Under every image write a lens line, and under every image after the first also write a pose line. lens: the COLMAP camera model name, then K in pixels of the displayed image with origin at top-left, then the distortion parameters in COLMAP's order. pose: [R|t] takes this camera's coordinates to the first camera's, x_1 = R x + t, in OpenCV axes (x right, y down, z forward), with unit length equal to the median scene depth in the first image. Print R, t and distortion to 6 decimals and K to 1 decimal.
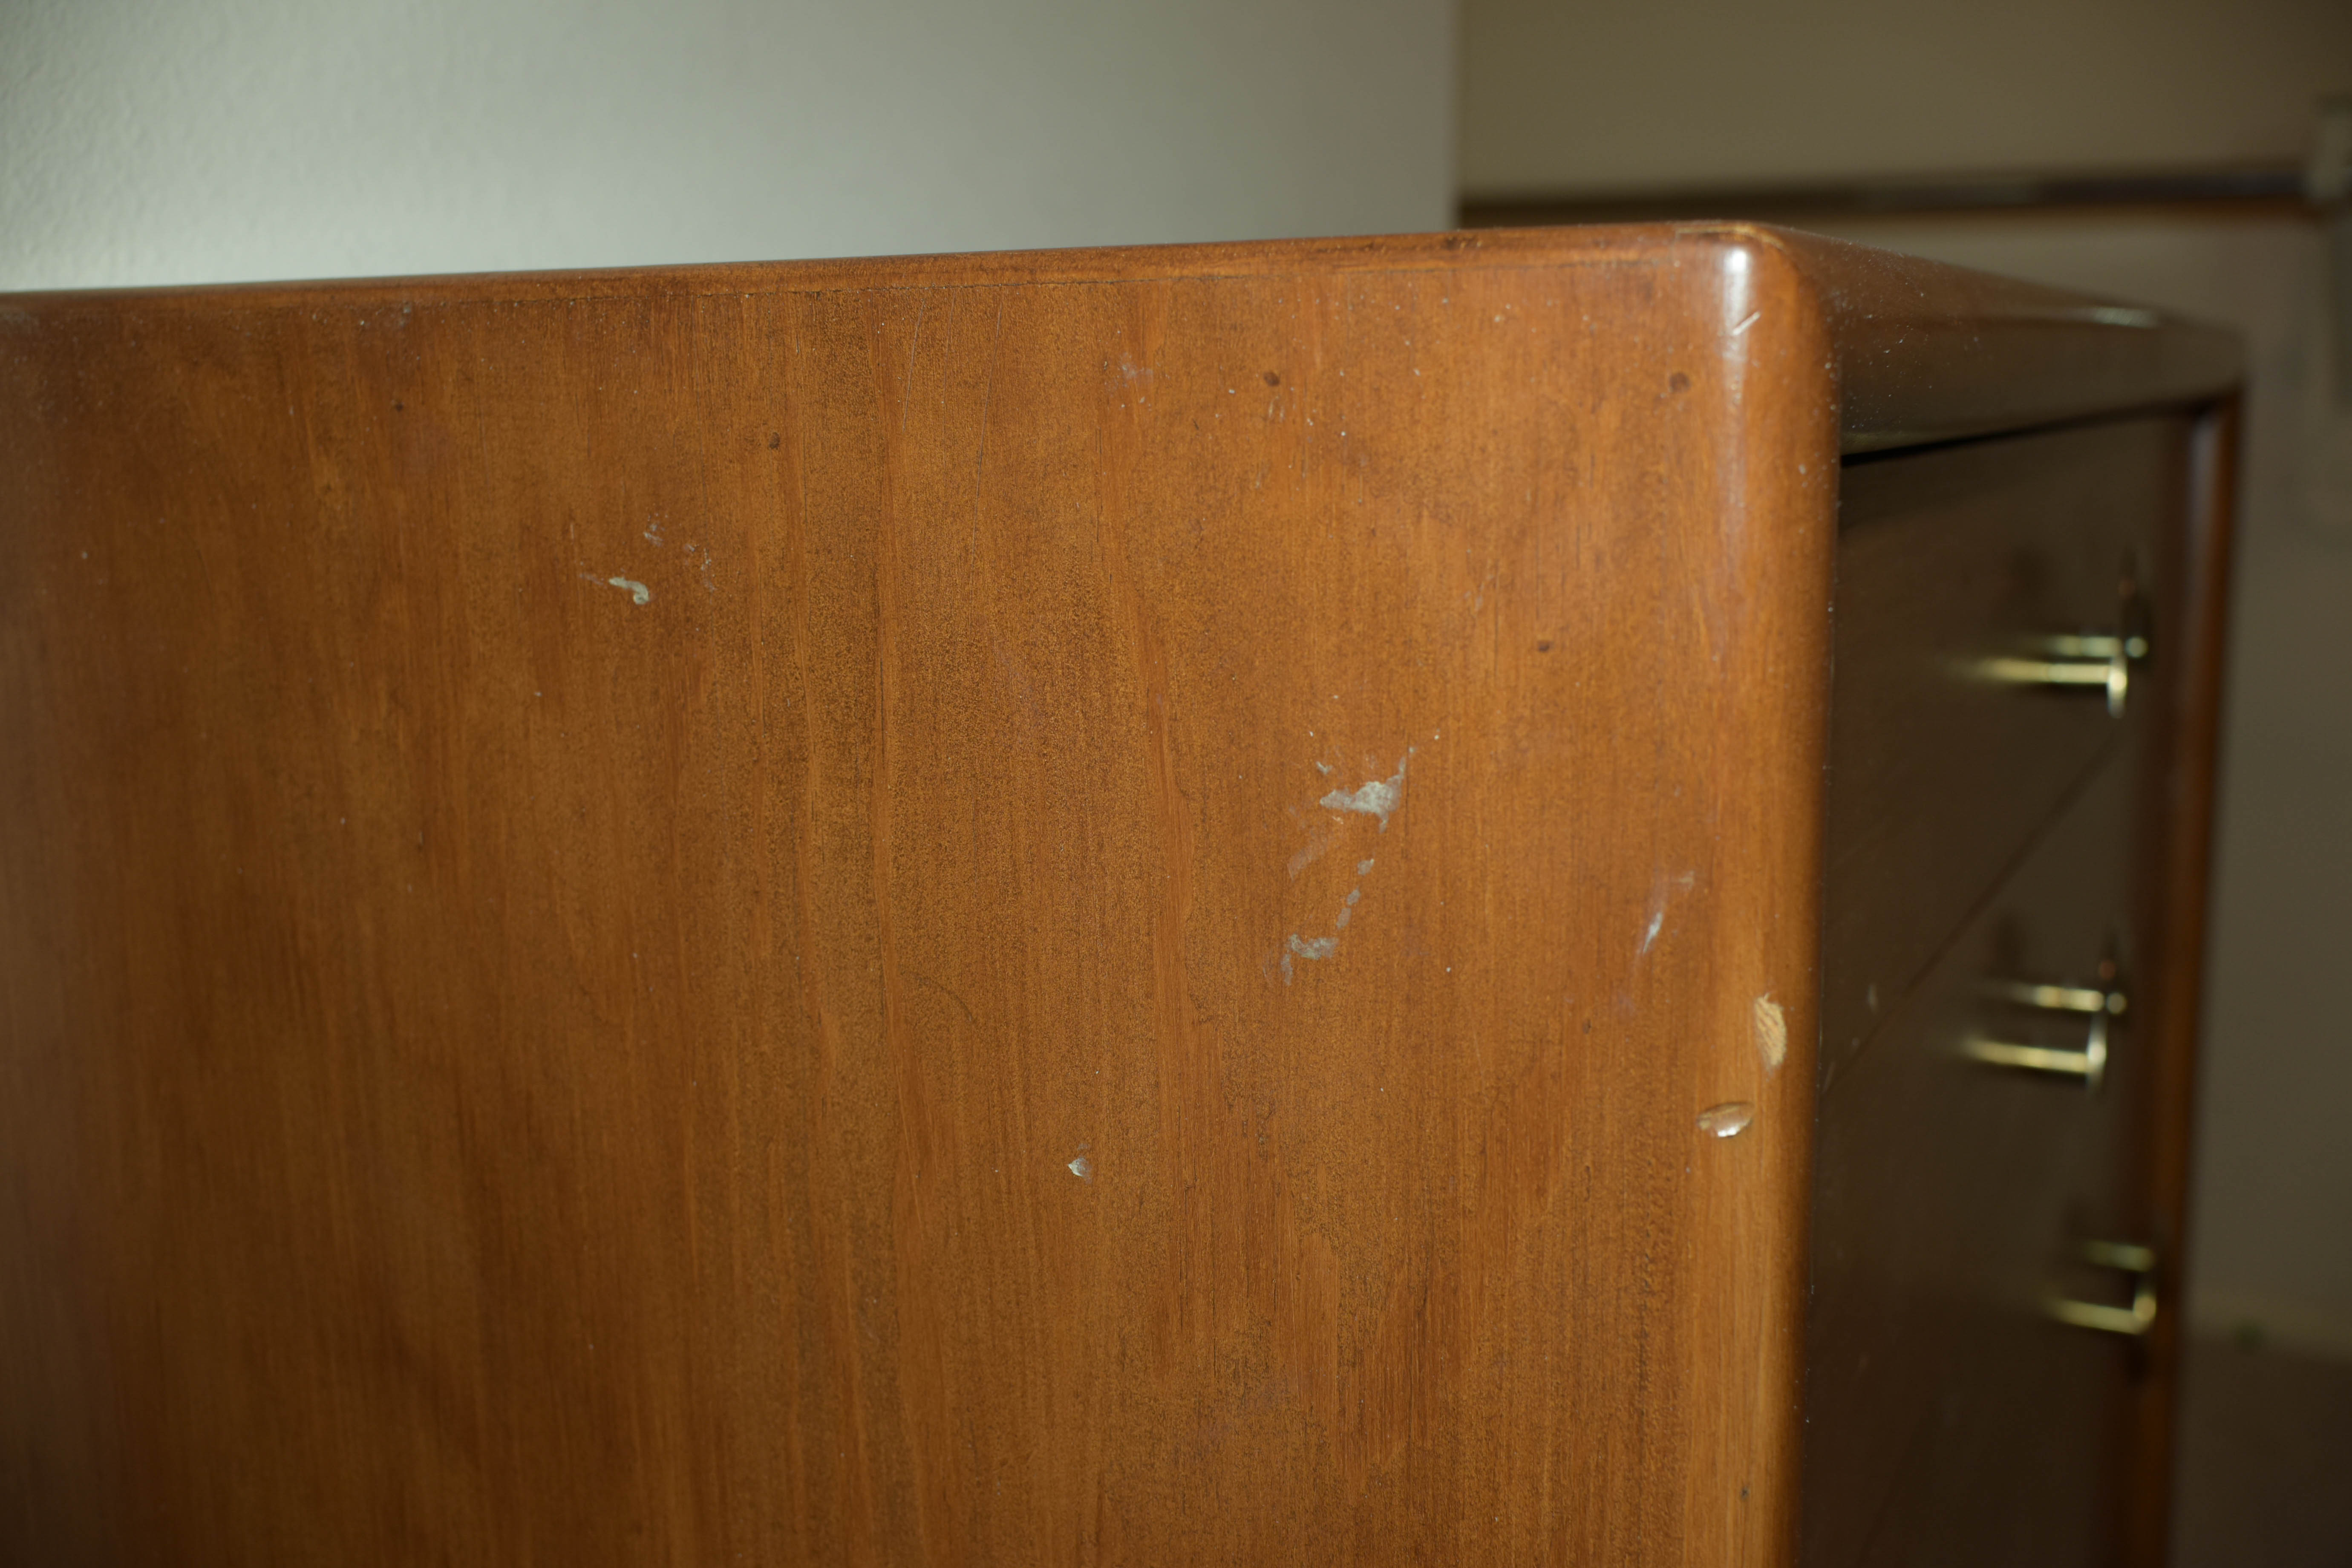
lens RADIAL K [[2350.6, 0, 1175.9], [0, 2350.6, 780.4], [0, 0, 1]] dist [-0.001513, 0.000000]
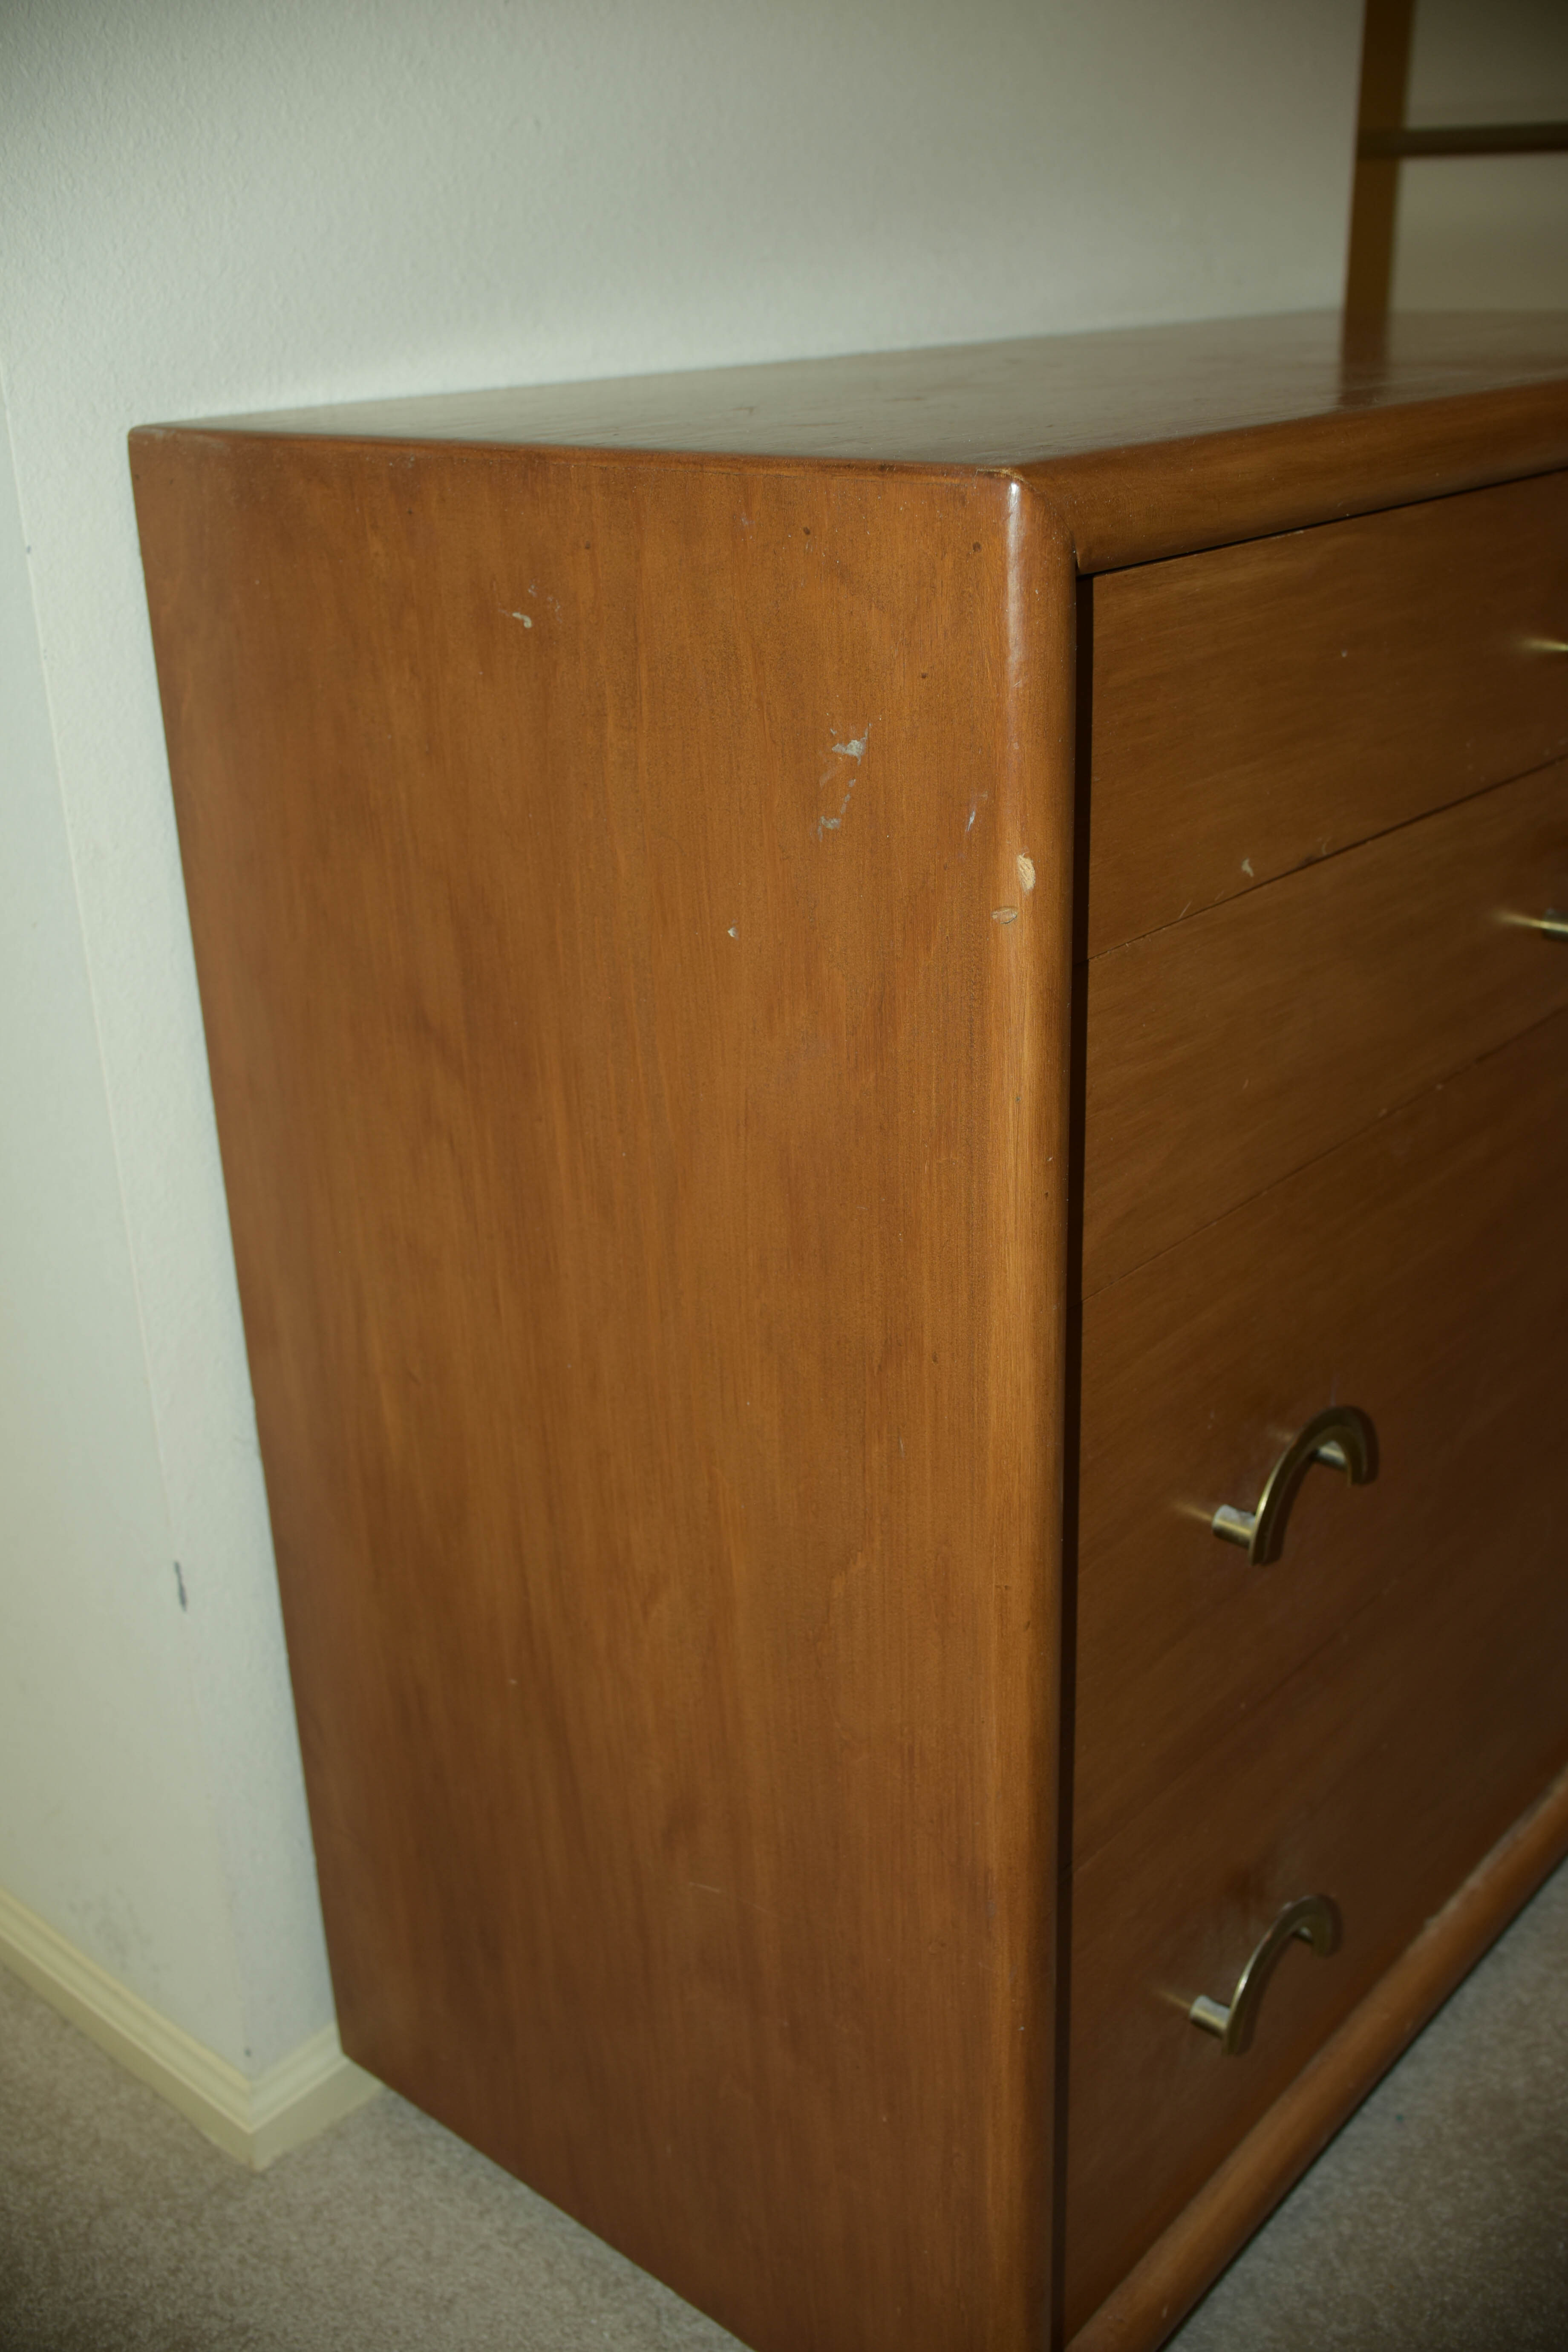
lens RADIAL K [[2350.6, 0, 785.6], [0, 2350.6, 1177.9], [0, 0, 1]] dist [-0.001513, 0.000000]
pose [[0.973276, 0.068850, -0.219075, 0.460449], [-0.018932, 0.974806, 0.222247, -0.074584], [0.228858, -0.212160, 0.950059, -0.926384]]
